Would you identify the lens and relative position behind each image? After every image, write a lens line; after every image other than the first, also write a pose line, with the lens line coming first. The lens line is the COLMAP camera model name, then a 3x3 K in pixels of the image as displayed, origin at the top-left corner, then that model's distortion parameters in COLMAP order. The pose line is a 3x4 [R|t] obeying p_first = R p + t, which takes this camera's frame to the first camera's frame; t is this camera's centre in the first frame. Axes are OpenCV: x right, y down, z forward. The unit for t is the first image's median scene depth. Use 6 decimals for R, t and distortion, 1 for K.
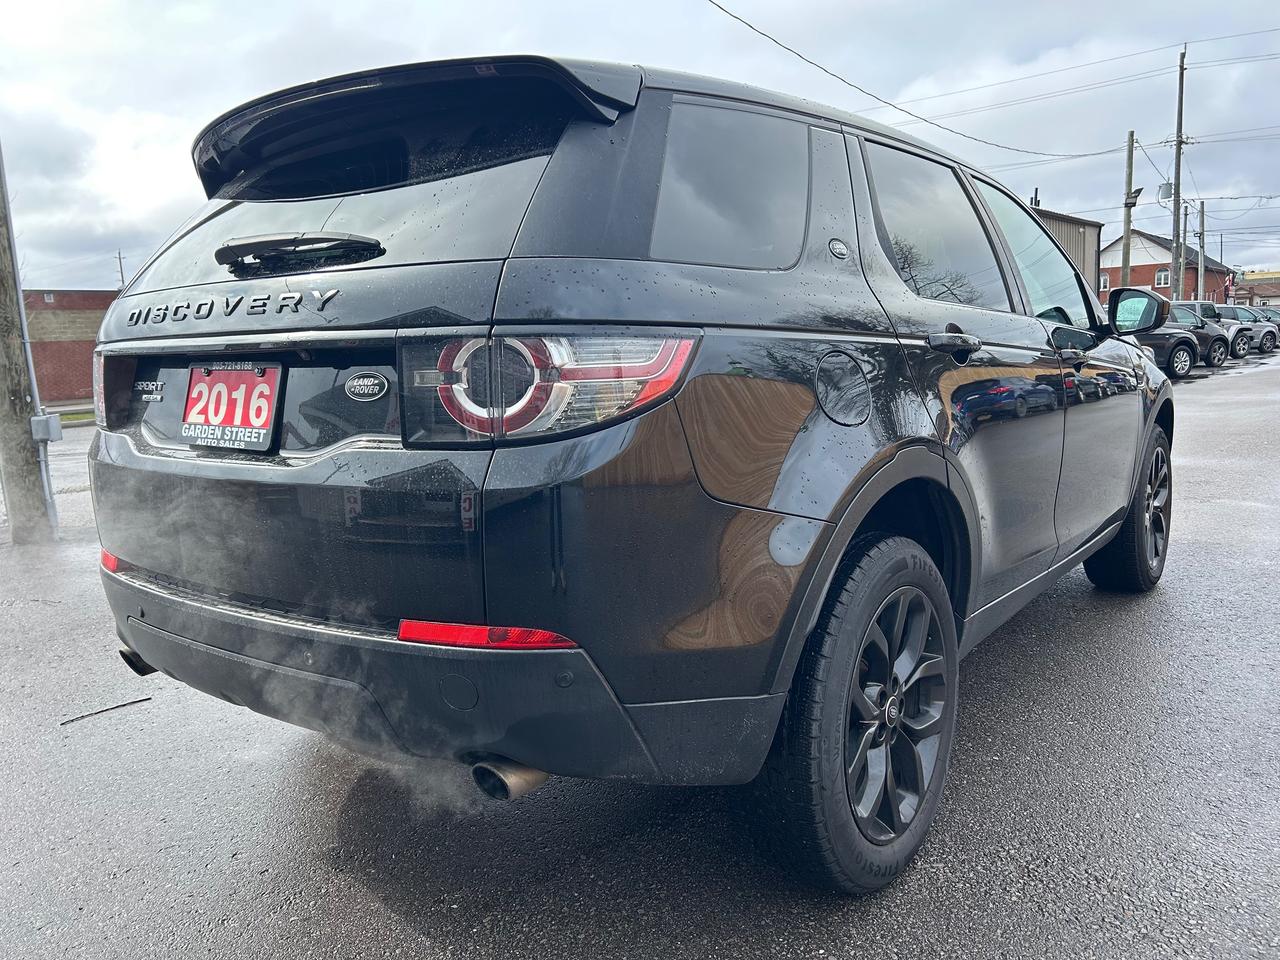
lens RADIAL K [[959.7, 0, 637.4], [0, 959.7, 482.8], [0, 0, 1]] dist [0.033975, -0.001664]
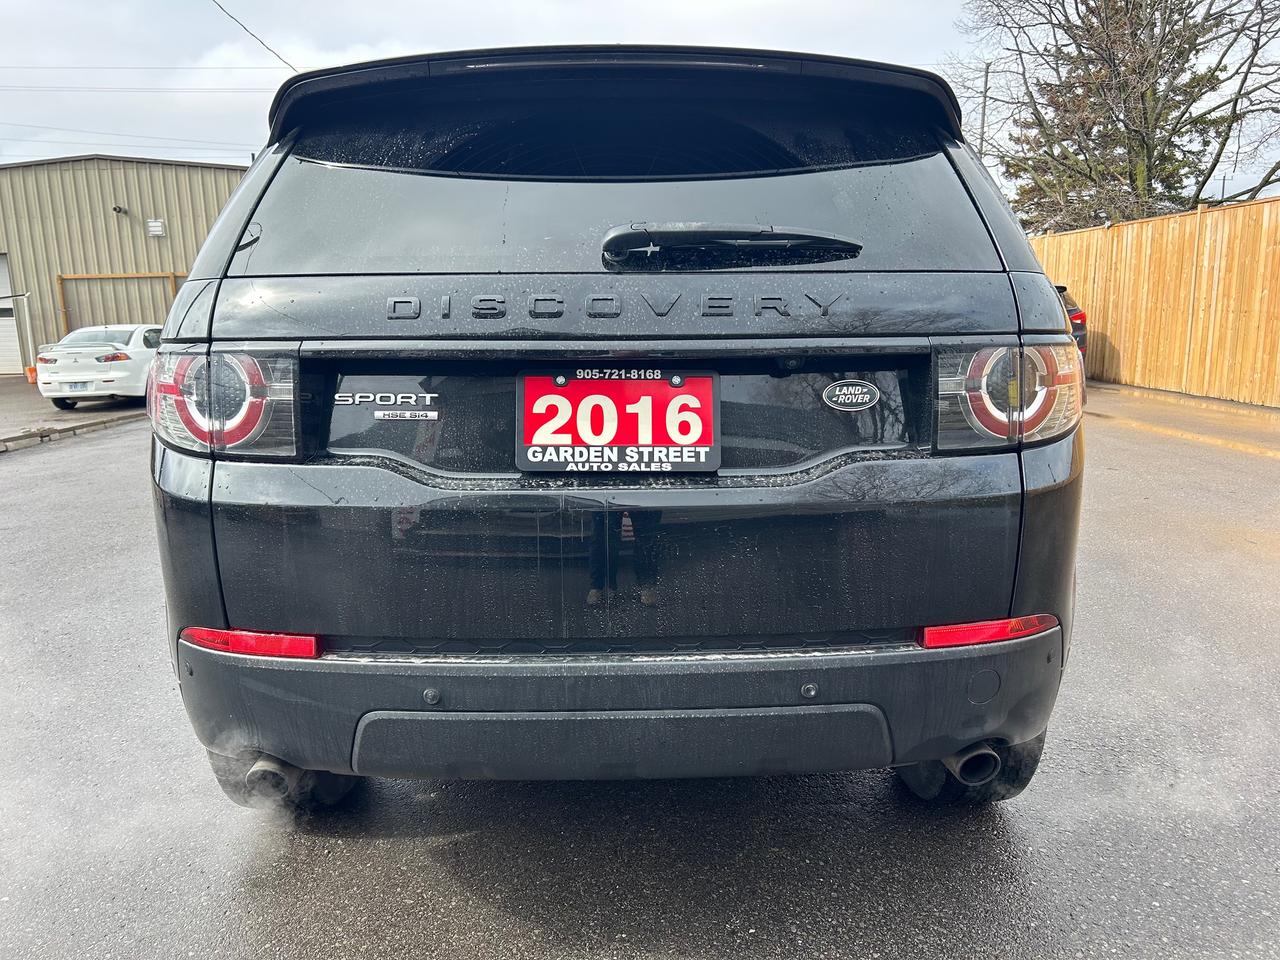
lens RADIAL K [[959.7, 0, 651.0], [0, 959.7, 481.6], [0, 0, 1]] dist [0.033975, -0.001664]
pose [[0.788229, -0.080262, 0.610126, -0.924338], [0.069080, 0.996732, 0.041875, -0.061673], [-0.611493, 0.009140, 0.791197, 0.329641]]
